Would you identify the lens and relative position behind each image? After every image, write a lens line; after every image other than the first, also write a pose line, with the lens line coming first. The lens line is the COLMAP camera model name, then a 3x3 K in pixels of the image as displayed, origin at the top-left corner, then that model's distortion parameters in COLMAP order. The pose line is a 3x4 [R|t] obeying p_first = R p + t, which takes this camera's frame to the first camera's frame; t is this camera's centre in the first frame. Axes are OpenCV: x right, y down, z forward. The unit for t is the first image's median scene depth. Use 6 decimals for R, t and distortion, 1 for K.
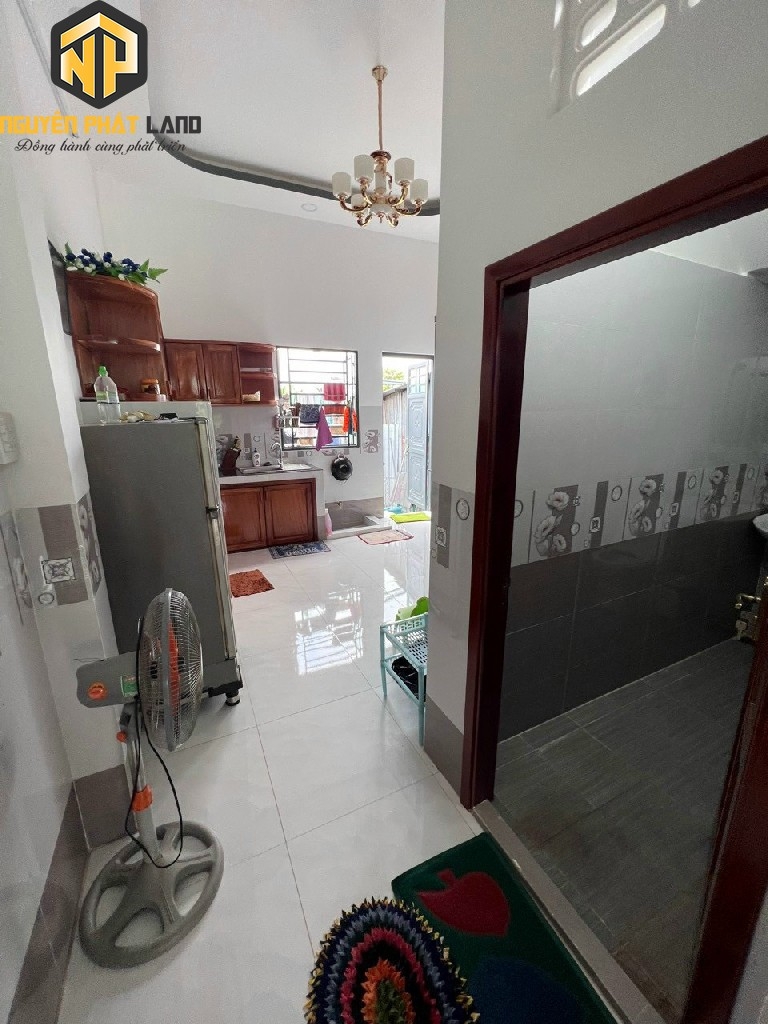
lens RADIAL K [[417.4, 0, 382.4], [0, 417.4, 508.6], [0, 0, 1]] dist [-0.001866, -0.000168]
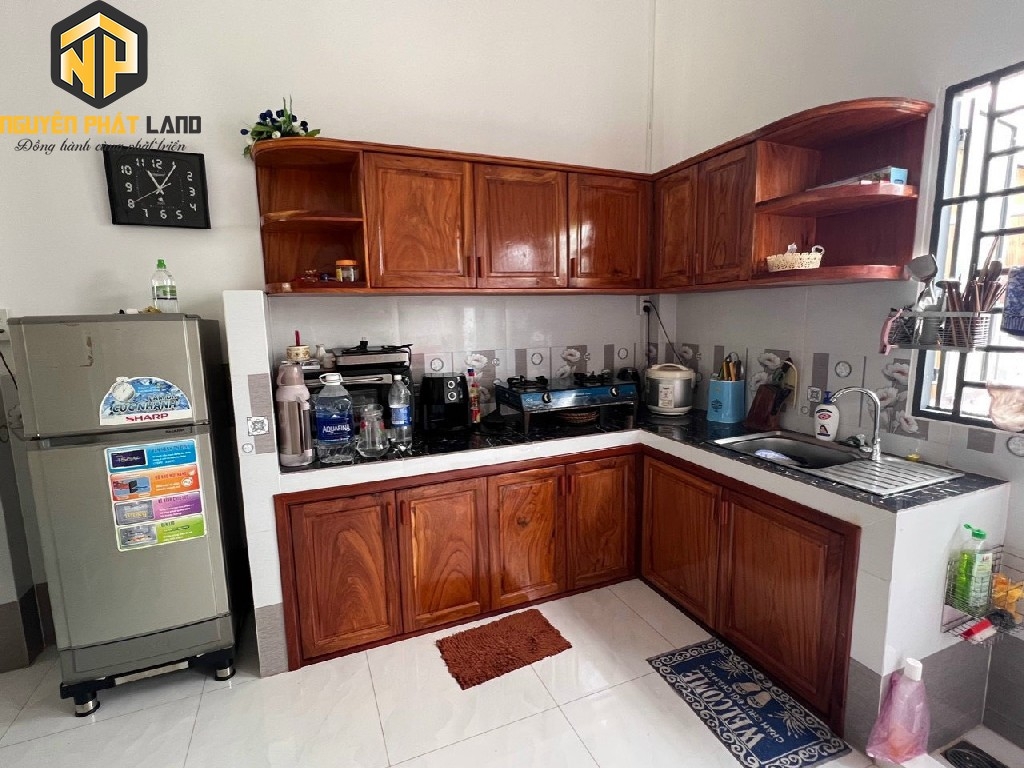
lens RADIAL K [[507.3, 0, 511.5], [0, 507.3, 383.8], [0, 0, 1]] dist [-0.003510, -0.000529]
pose [[-0.057209, 0.139948, -0.988505, 0.224880], [-0.221741, 0.963615, 0.149257, -0.209909], [0.973426, 0.227730, -0.024095, 0.968384]]
